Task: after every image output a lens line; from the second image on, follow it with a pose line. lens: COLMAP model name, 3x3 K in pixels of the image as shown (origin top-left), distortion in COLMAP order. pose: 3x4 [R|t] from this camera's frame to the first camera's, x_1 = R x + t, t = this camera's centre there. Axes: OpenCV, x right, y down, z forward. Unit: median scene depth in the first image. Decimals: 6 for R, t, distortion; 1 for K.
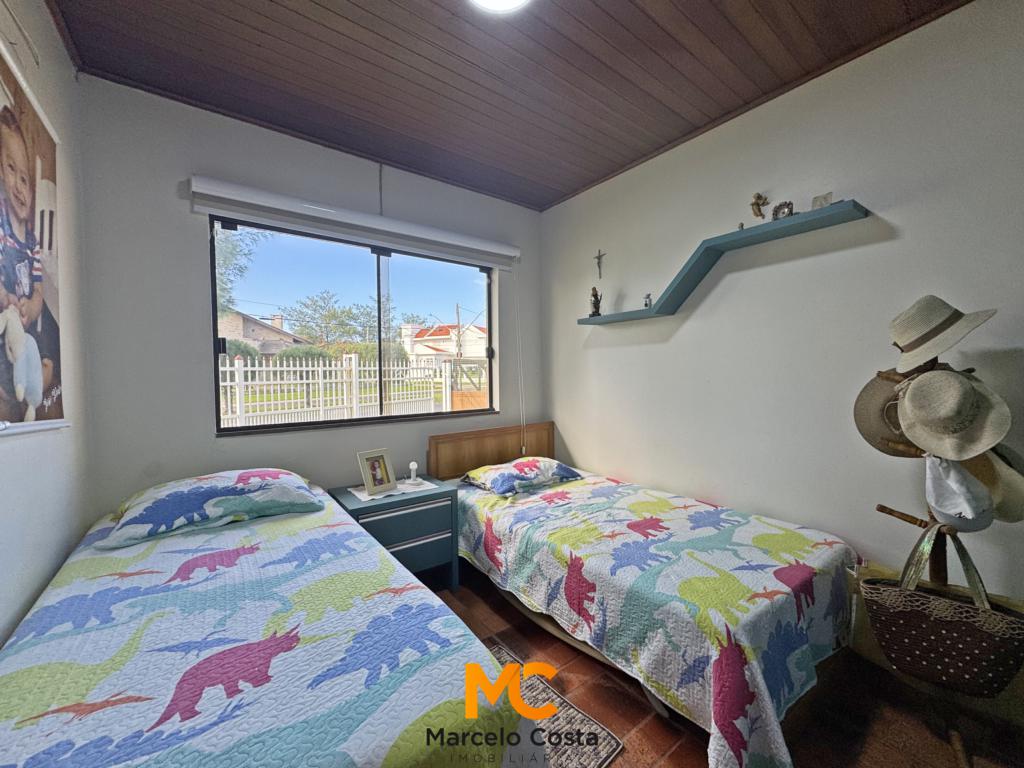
lens RADIAL K [[405.9, 0, 512.0], [0, 405.9, 384.0], [0, 0, 1]] dist [0.002313, 0.000210]
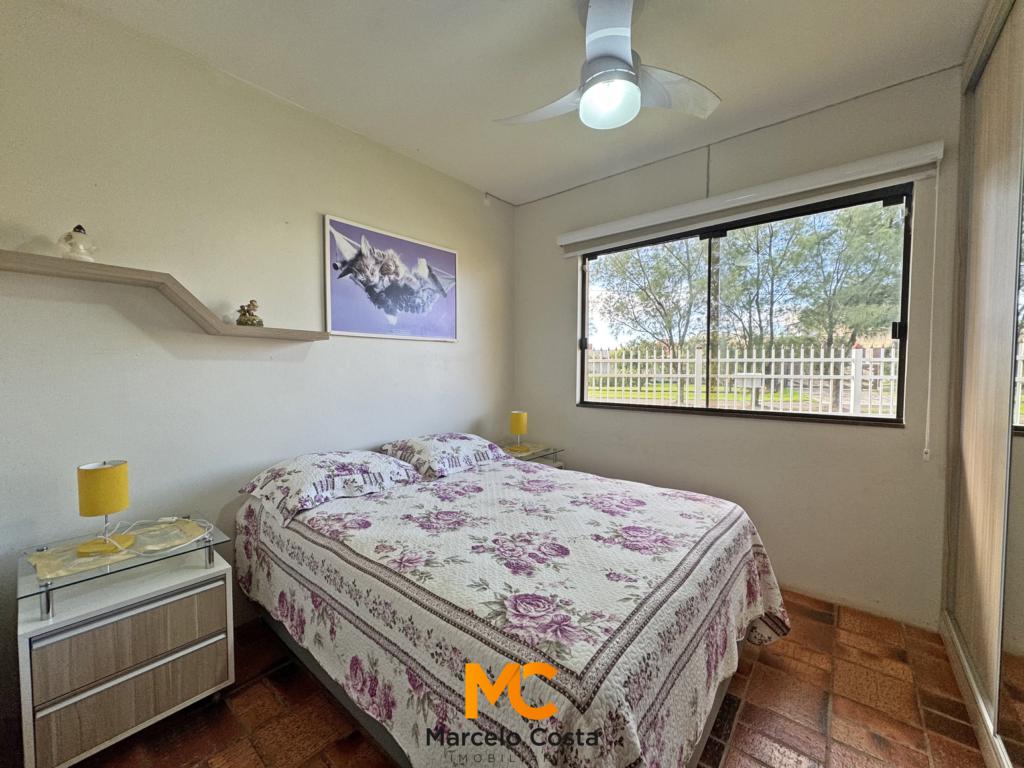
lens RADIAL K [[405.9, 0, 512.0], [0, 405.9, 384.0], [0, 0, 1]] dist [0.002313, 0.000210]
pose [[0.227447, 0.042468, -0.972864, 0.452077], [-0.031930, 0.998837, 0.036137, 0.003464], [0.973267, 0.022845, 0.228539, 0.303015]]
